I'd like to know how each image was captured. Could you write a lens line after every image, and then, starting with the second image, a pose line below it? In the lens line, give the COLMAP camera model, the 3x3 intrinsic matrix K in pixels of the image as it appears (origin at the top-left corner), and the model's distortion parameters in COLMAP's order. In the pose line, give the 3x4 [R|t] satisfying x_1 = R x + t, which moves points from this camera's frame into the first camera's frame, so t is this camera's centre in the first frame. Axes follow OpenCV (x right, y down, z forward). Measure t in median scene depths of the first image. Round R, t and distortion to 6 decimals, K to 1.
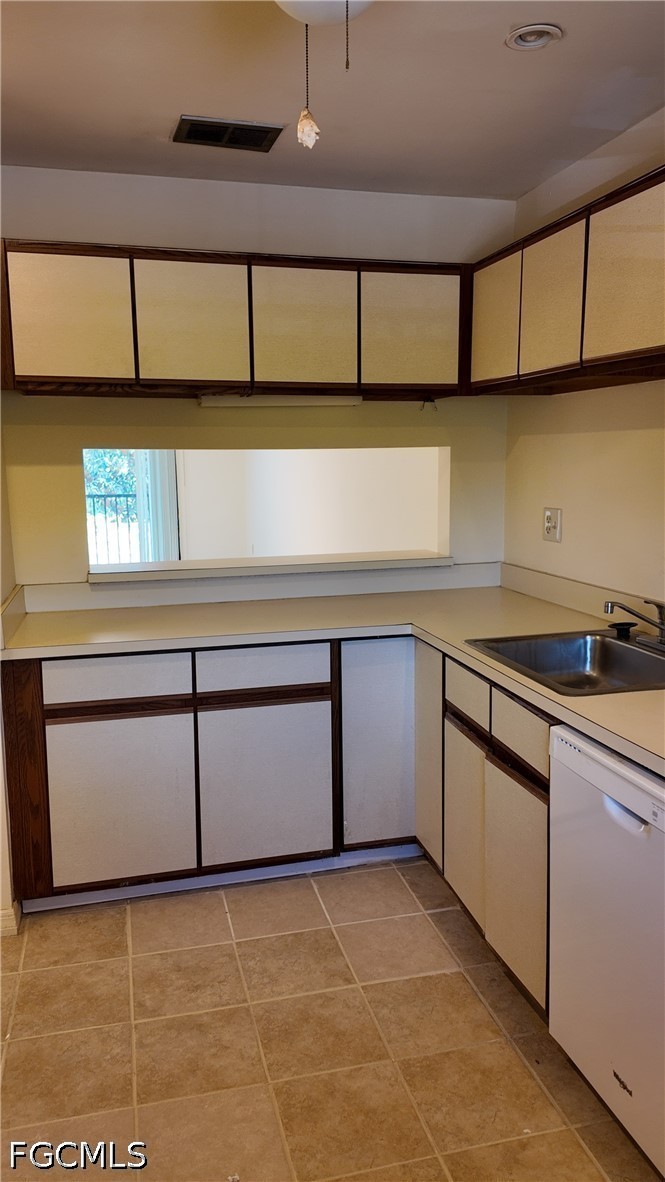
lens RADIAL K [[868.0, 0, 332.5], [0, 868.0, 591.0], [0, 0, 1]] dist [0.152887, -0.242596]
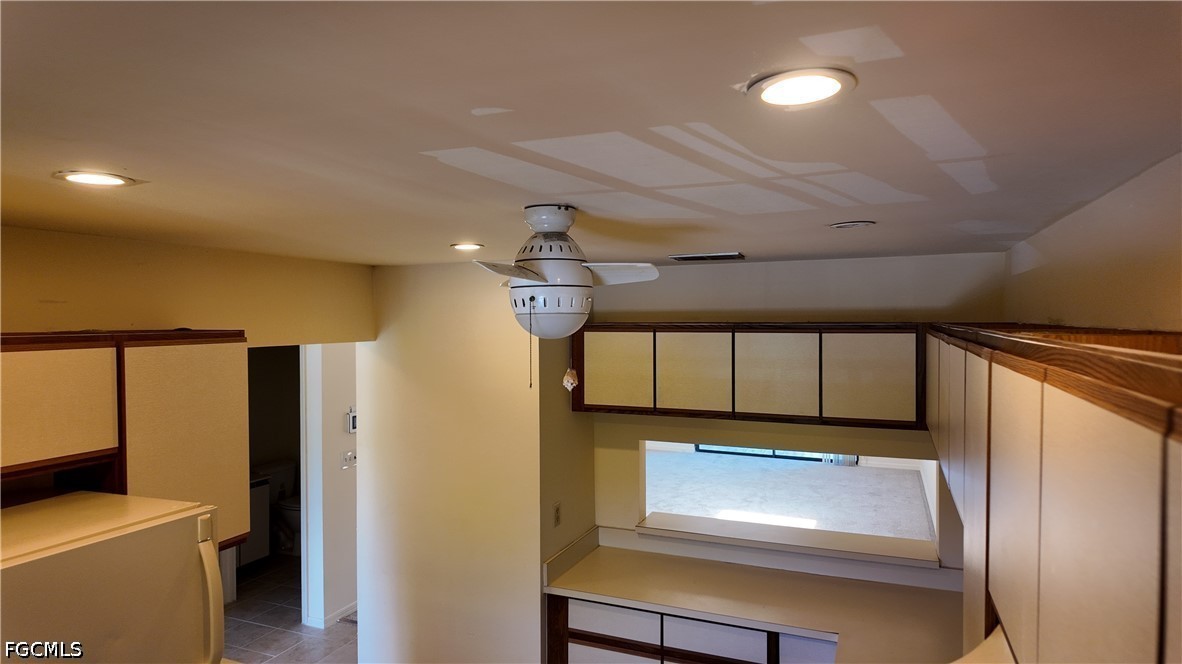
lens RADIAL K [[692.5, 0, 591.0], [0, 692.5, 332.0], [0, 0, 1]] dist [0.102204, -0.111579]
pose [[0.796677, 0.017378, -0.604156, 0.398387], [-0.094811, 0.990805, -0.096525, -0.245499], [0.596923, 0.134180, 0.790998, -0.008329]]
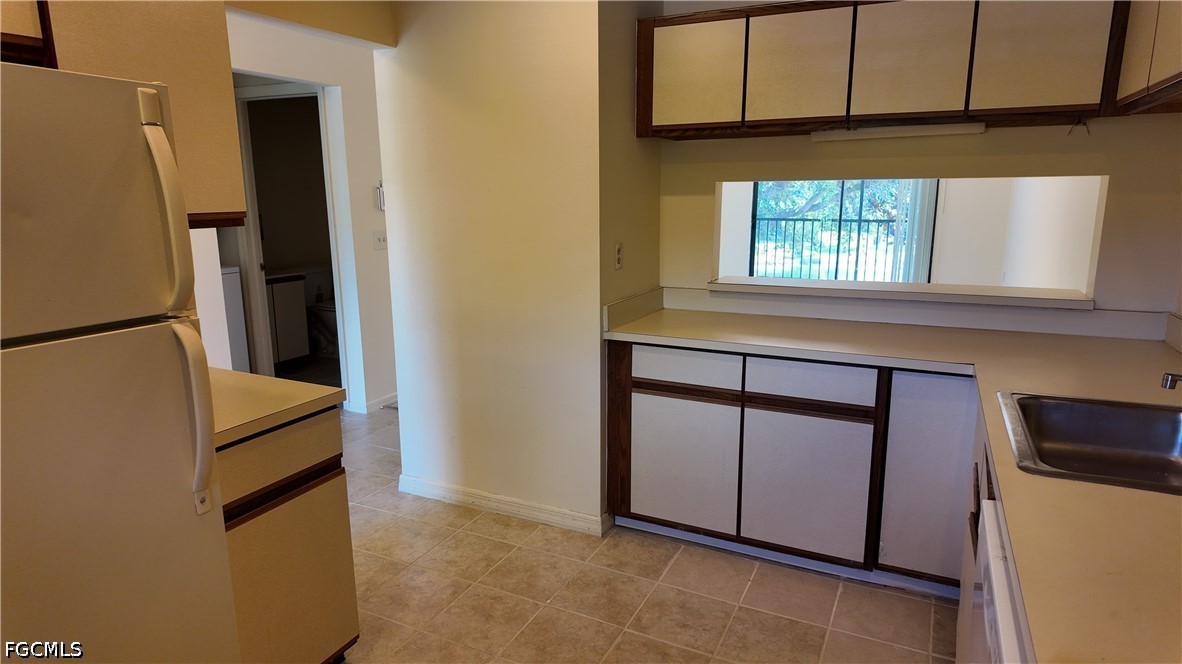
lens RADIAL K [[692.5, 0, 591.0], [0, 692.5, 332.0], [0, 0, 1]] dist [0.102204, -0.111579]
pose [[0.760924, 0.135688, -0.634495, 0.259652], [-0.102094, 0.990746, 0.089436, -0.023807], [0.640759, -0.003275, 0.767735, 0.144726]]
